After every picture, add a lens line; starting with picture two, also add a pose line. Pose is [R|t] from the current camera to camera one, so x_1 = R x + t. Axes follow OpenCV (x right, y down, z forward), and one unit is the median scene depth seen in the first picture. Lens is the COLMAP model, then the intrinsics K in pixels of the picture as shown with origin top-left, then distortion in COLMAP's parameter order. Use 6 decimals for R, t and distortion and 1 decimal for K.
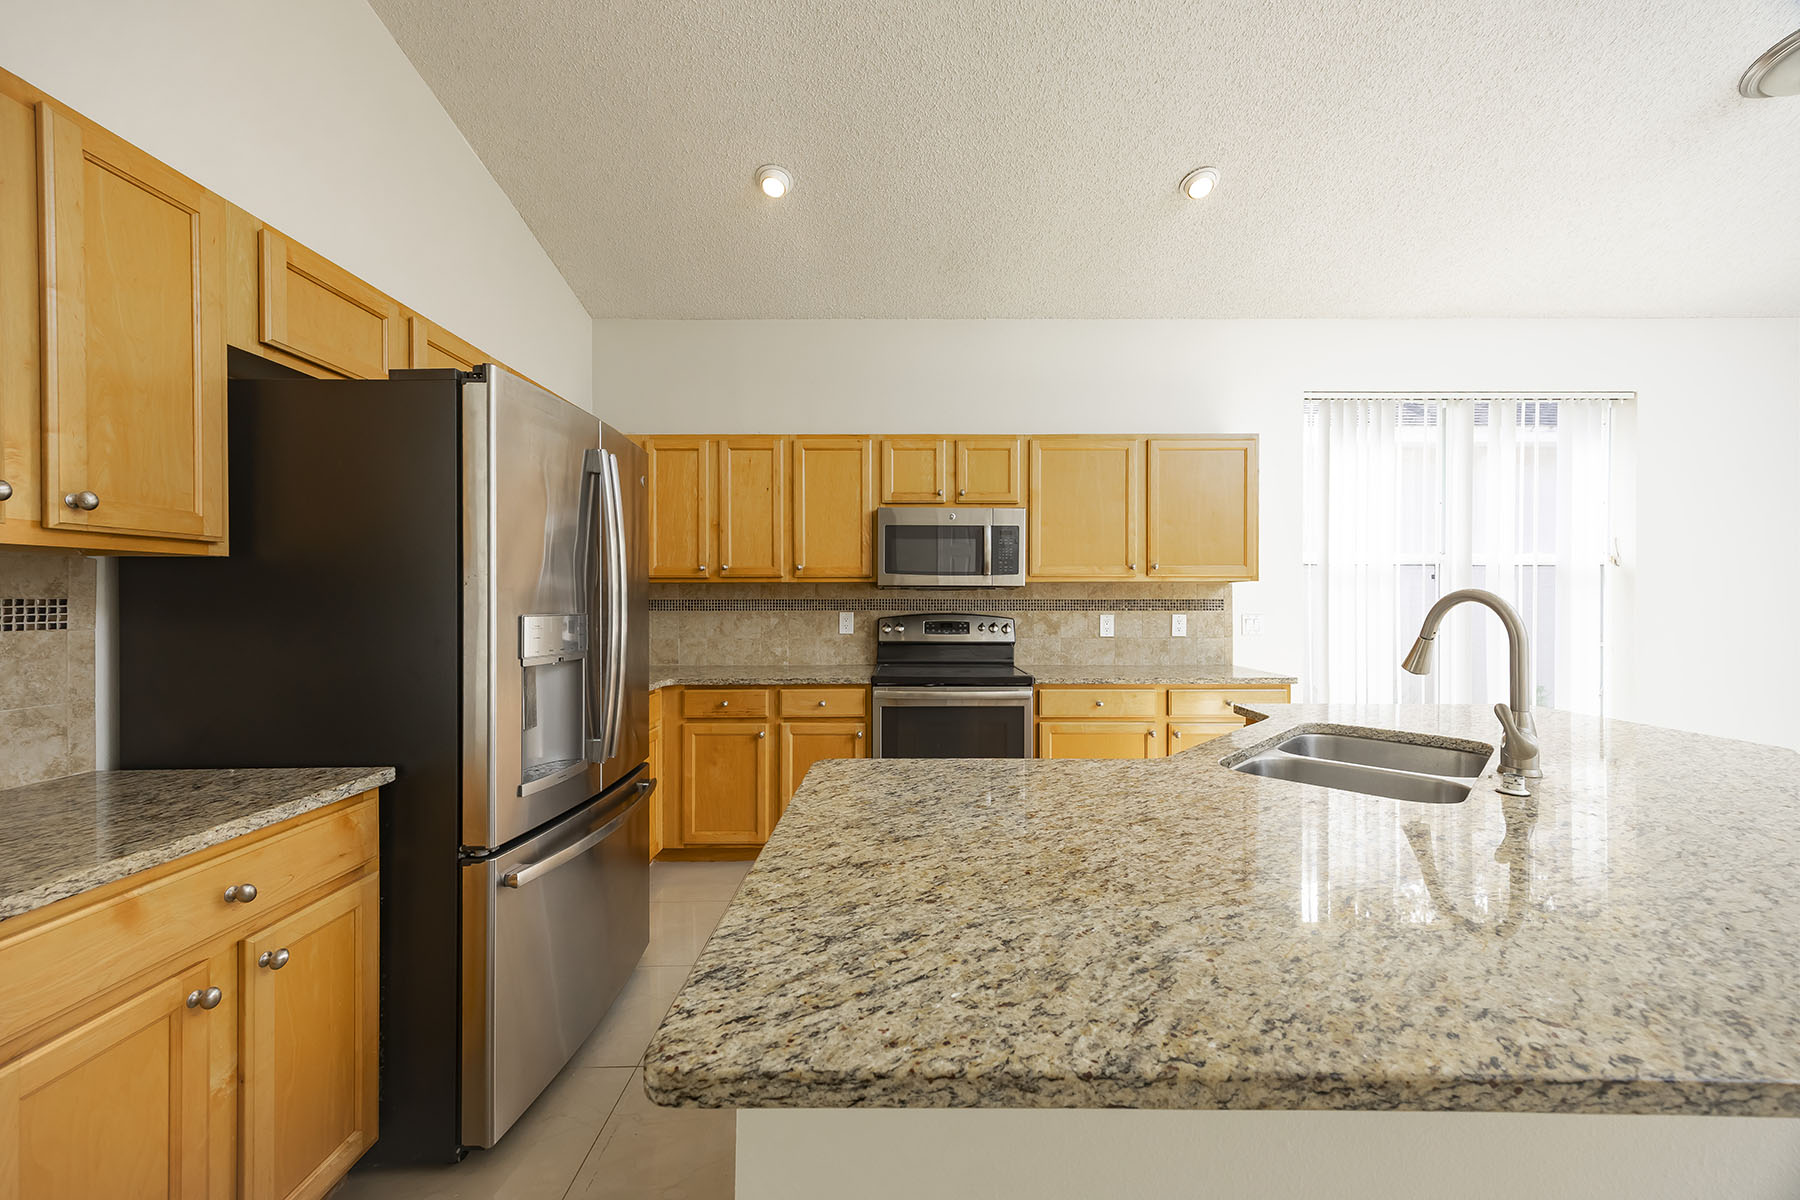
lens RADIAL K [[701.4, 0, 904.7], [0, 701.4, 604.1], [0, 0, 1]] dist [-0.005253, 0.001093]
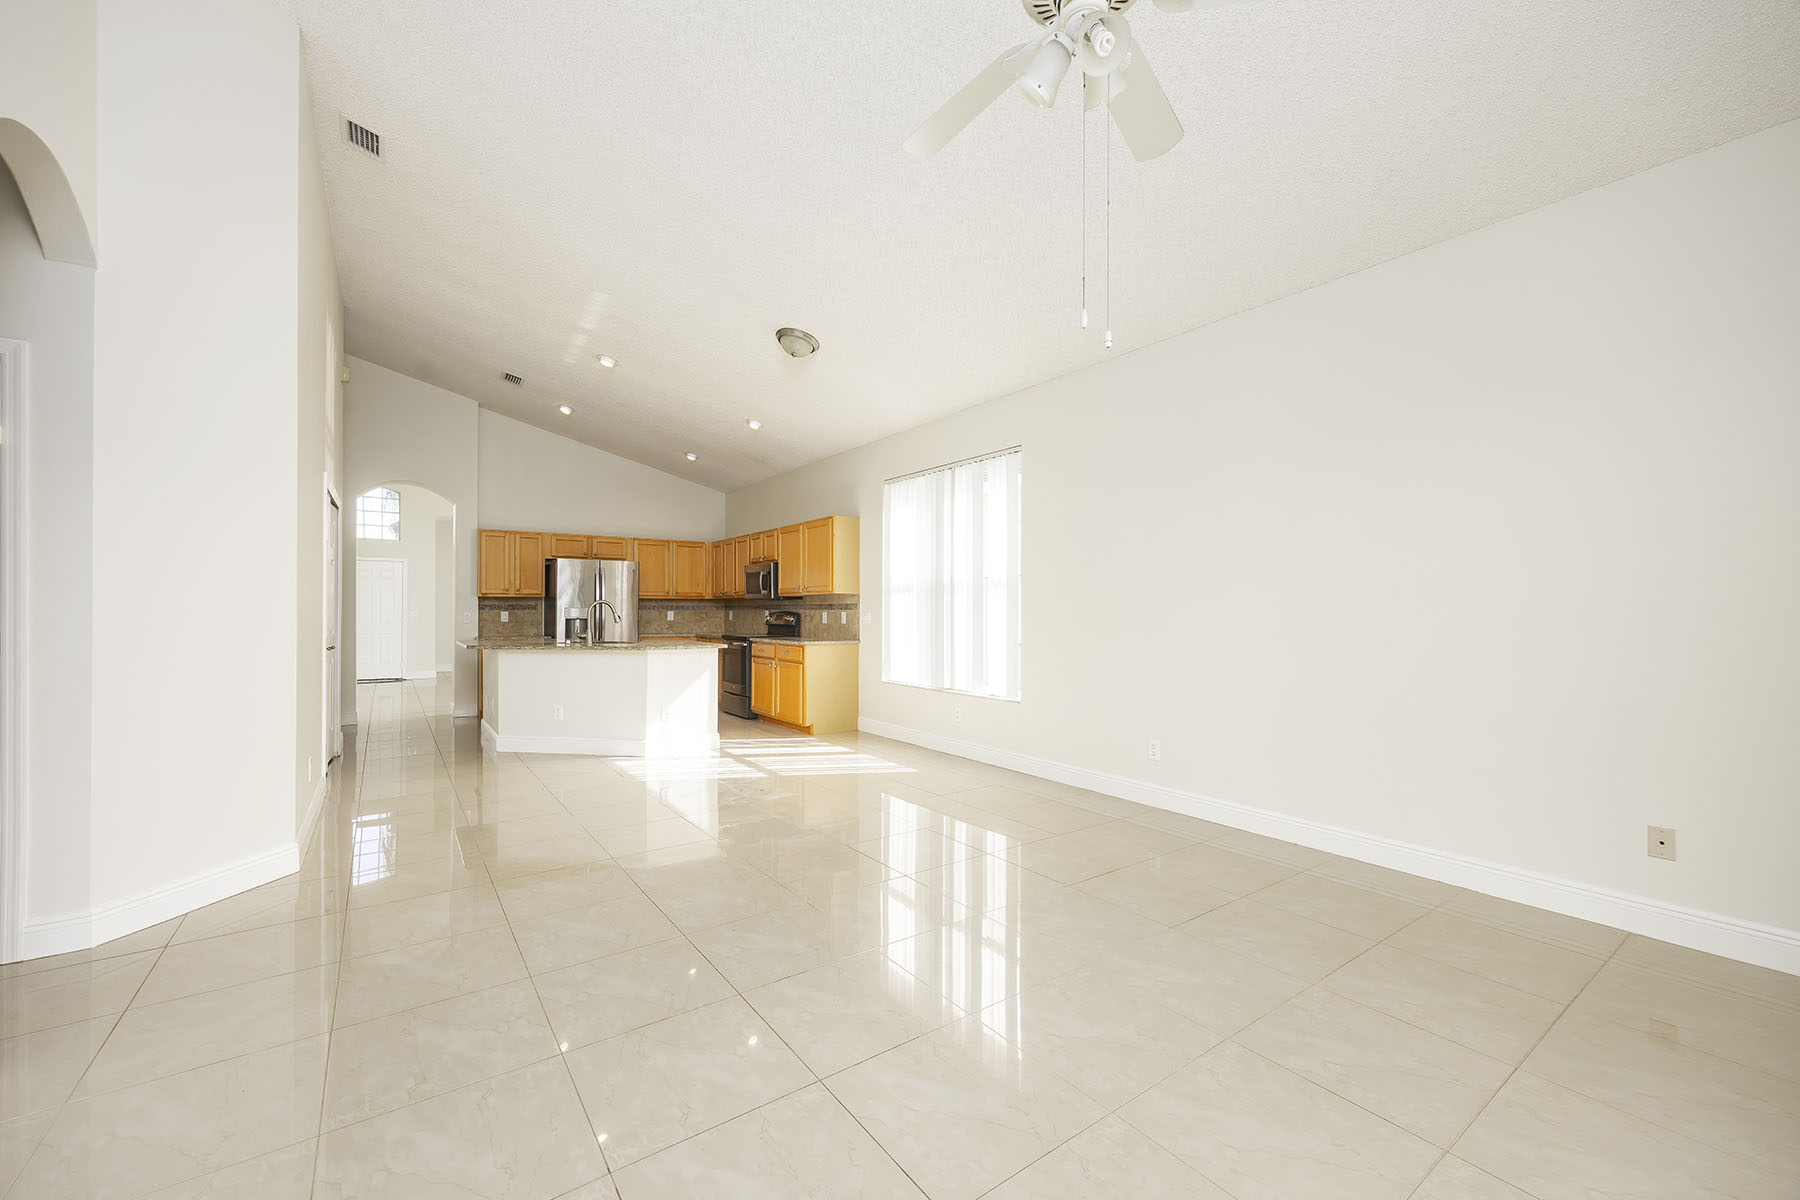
lens RADIAL K [[701.4, 0, 900.3], [0, 701.4, 601.2], [0, 0, 1]] dist [-0.005253, 0.001093]
pose [[0.546235, -0.009008, -0.837584, 1.995082], [-0.006067, 0.999873, -0.014711, 0.013097], [0.837610, 0.013117, 0.546111, 0.131712]]
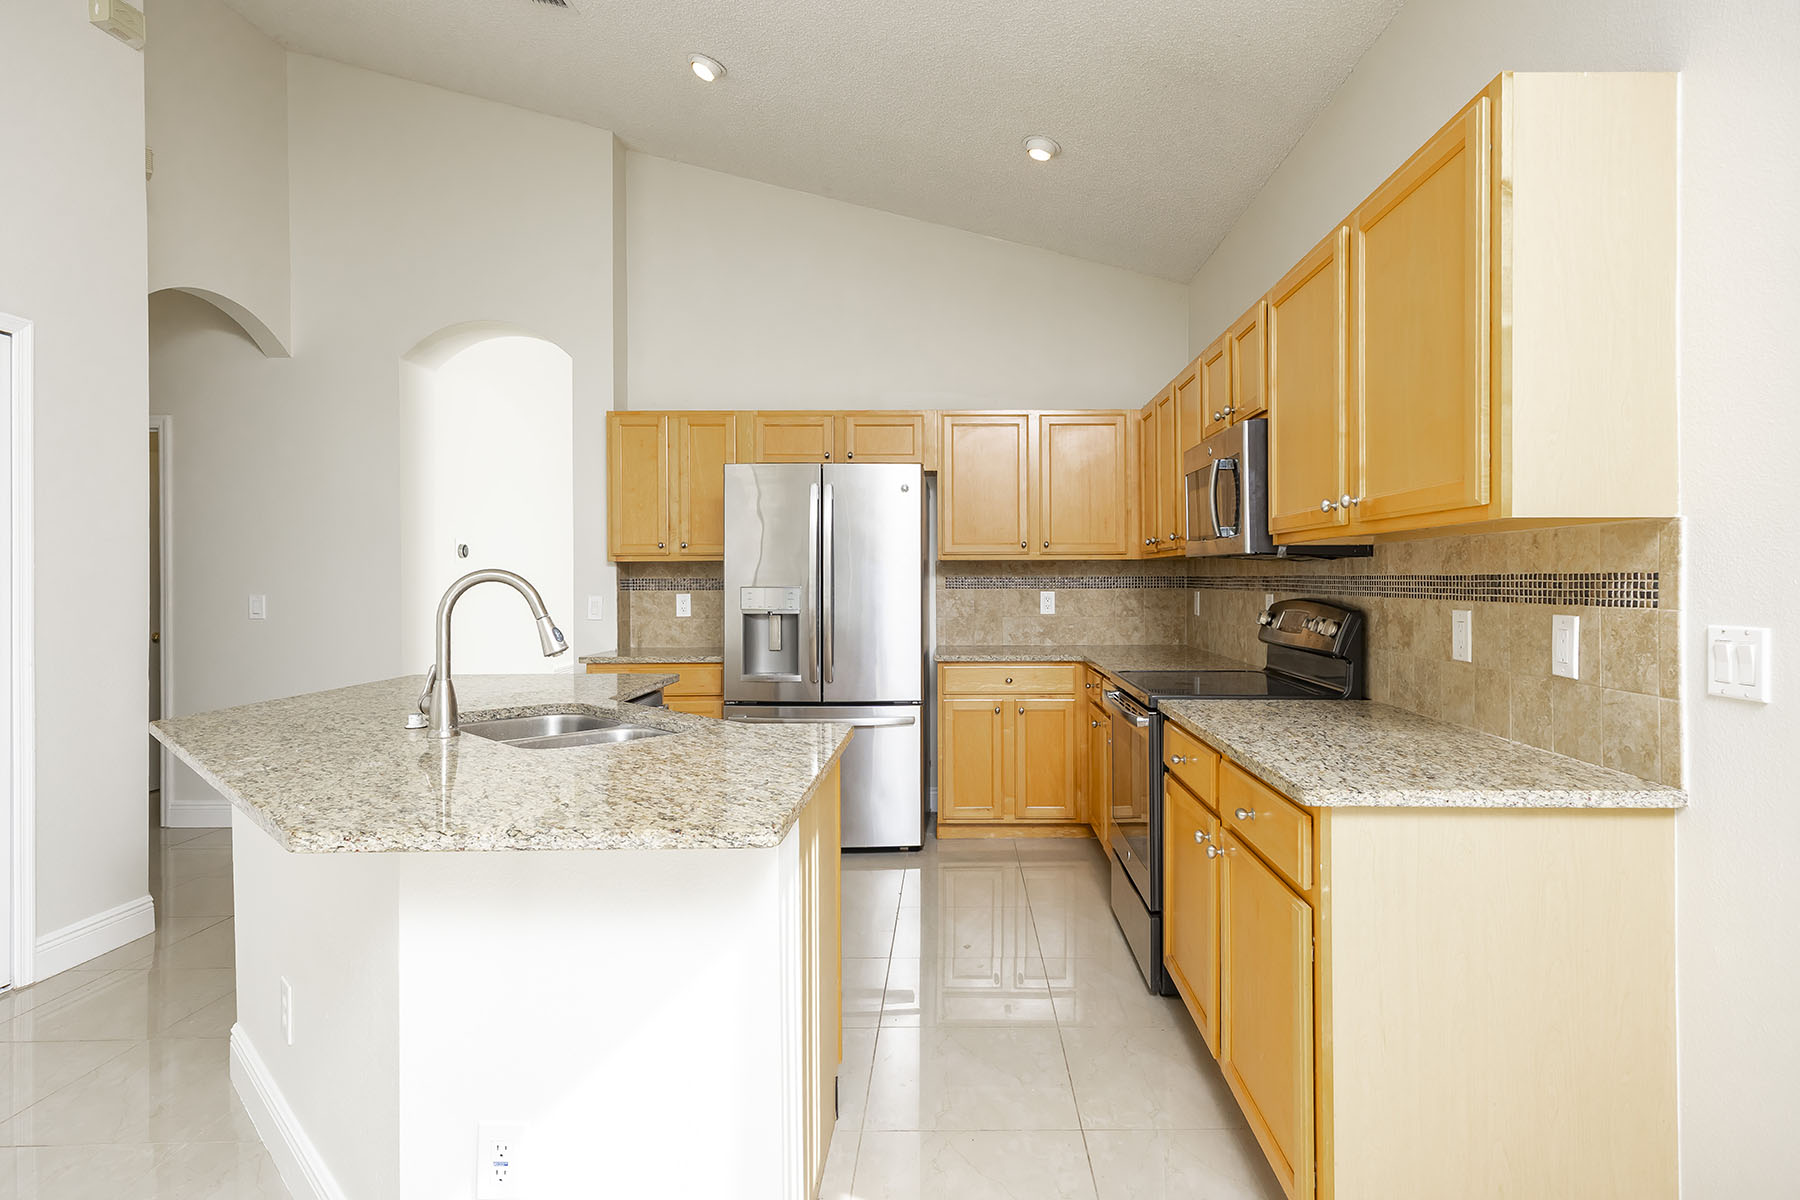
lens RADIAL K [[979.3, 0, 953.1], [0, 979.3, 581.9], [0, 0, 1]] dist [0.003618, 0.001681]
pose [[-0.036733, 0.005374, -0.999311, 0.904317], [-0.002401, 0.999982, 0.005465, -0.004745], [0.999322, 0.002600, -0.036720, 0.707221]]
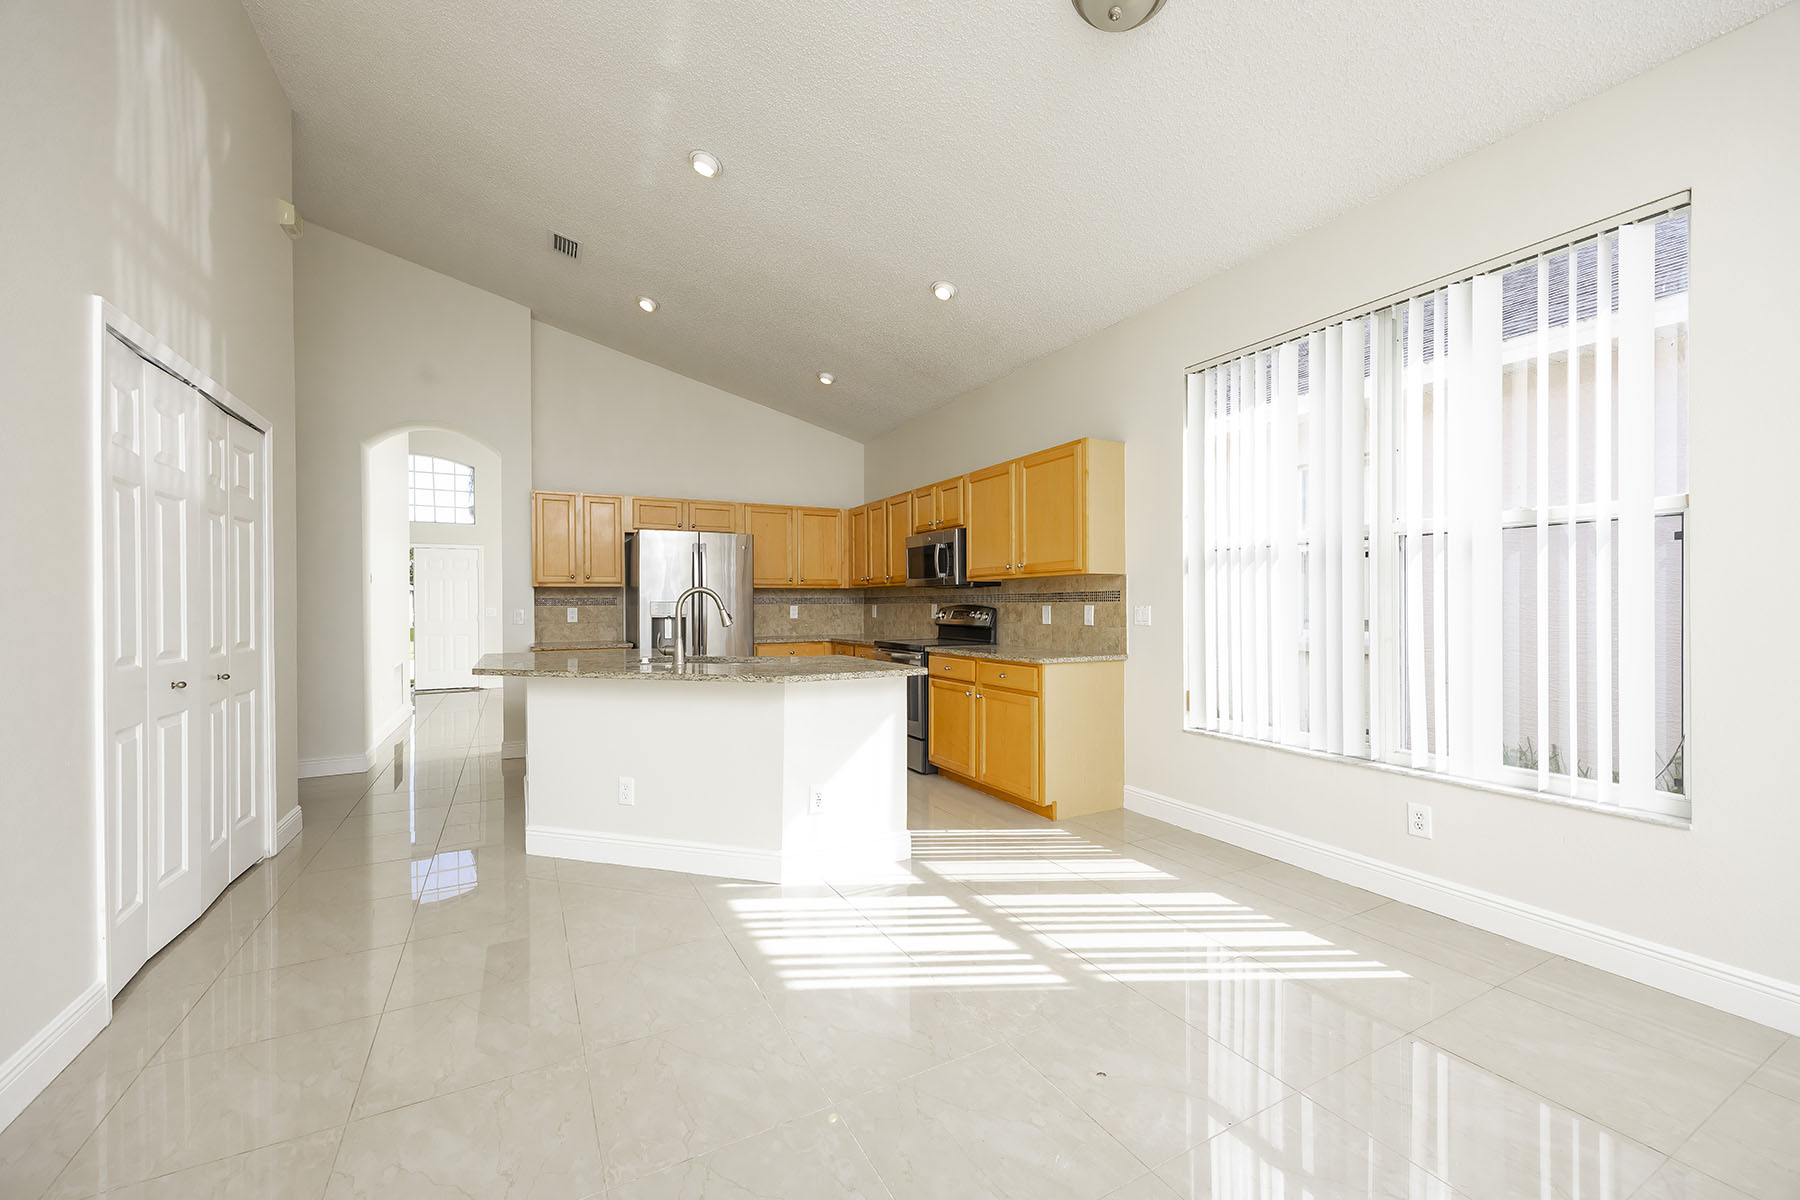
lens RADIAL K [[716.7, 0, 906.7], [0, 716.7, 606.2], [0, 0, 1]] dist [-0.013449, -0.000180]
pose [[0.437323, 0.001430, -0.899304, 1.267670], [-0.000365, 0.999999, 0.001413, 0.014462], [0.899305, -0.000290, 0.437323, 0.261380]]
